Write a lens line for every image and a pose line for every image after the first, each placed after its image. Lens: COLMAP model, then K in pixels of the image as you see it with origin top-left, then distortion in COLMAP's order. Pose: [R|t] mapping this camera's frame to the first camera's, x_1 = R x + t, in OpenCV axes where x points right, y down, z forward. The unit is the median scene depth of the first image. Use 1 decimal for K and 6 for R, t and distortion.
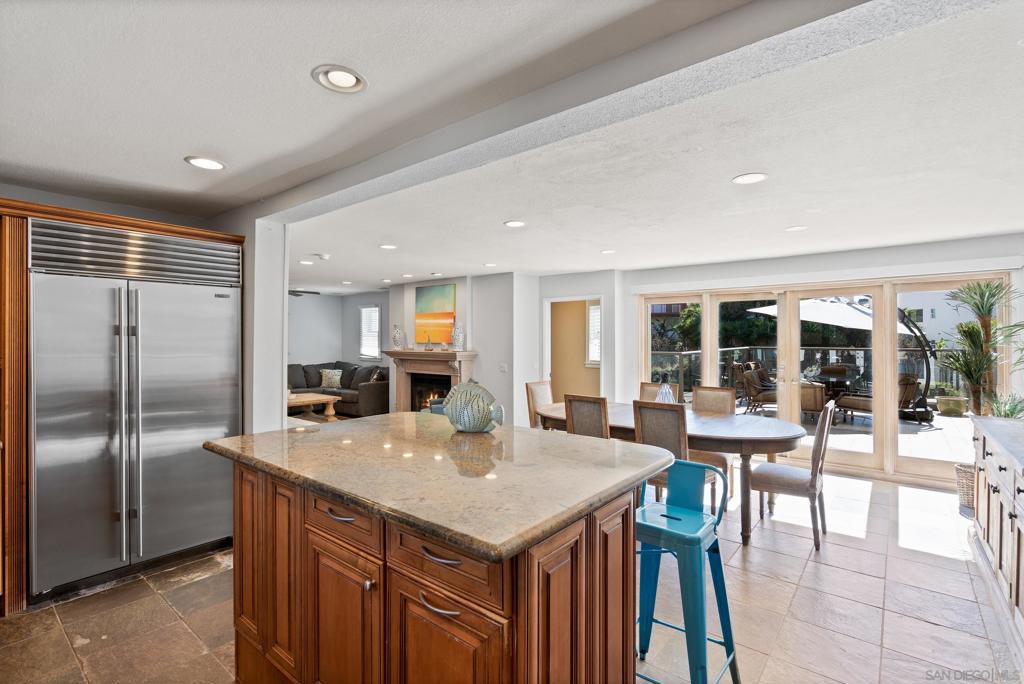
lens RADIAL K [[468.5, 0, 512.0], [0, 468.5, 342.0], [0, 0, 1]] dist [-0.001373, -0.000470]
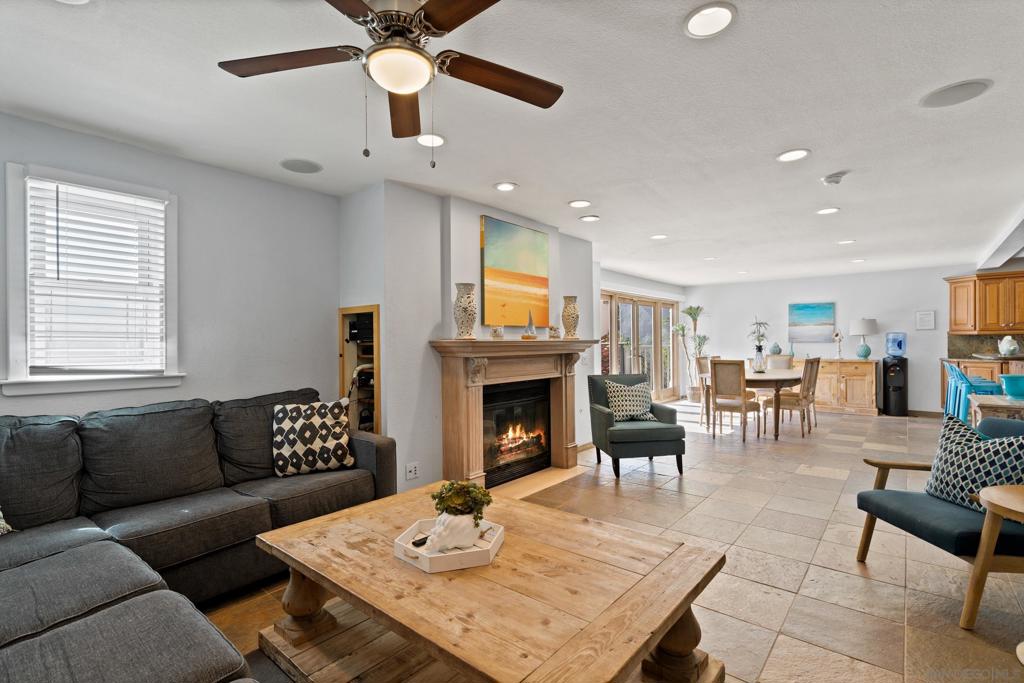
lens RADIAL K [[468.5, 0, 512.0], [0, 468.5, 341.5], [0, 0, 1]] dist [-0.001373, -0.000470]
pose [[0.026249, 0.002502, 0.999652, -0.681550], [0.016858, 0.999854, -0.002945, 0.020969], [-0.999513, 0.016929, 0.026203, 0.926991]]
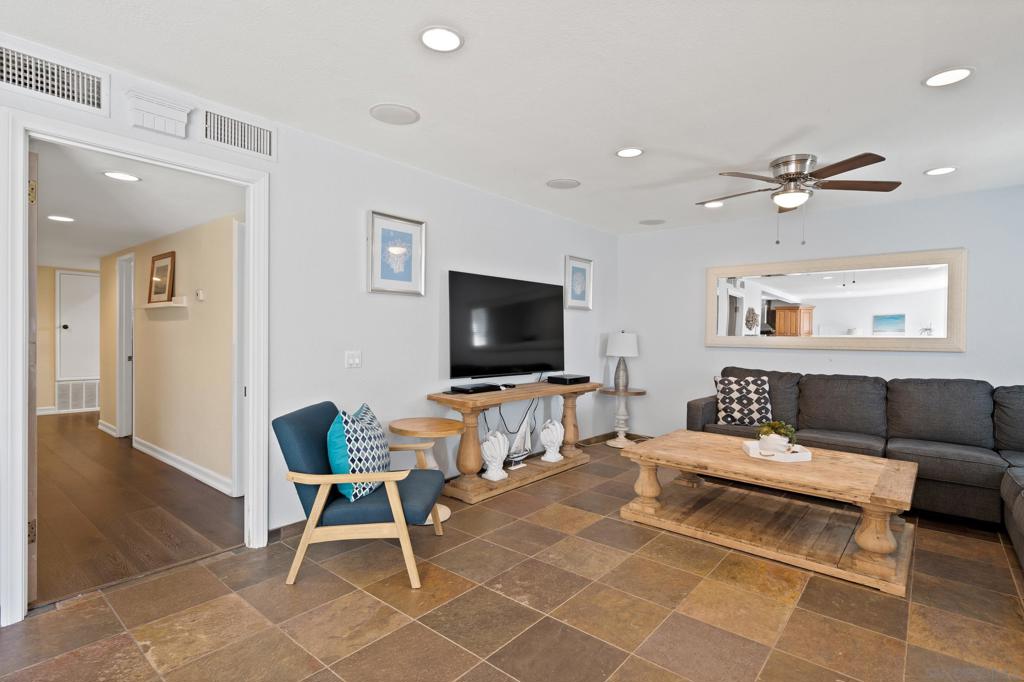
lens RADIAL K [[505.0, 0, 512.0], [0, 505.0, 341.0], [0, 0, 1]] dist [-0.002245, 0.000199]
pose [[-0.020175, 0.008976, -0.999756, -0.063783], [-0.021425, 0.999726, 0.009408, 0.024695], [0.999567, 0.021609, -0.019977, 0.762262]]
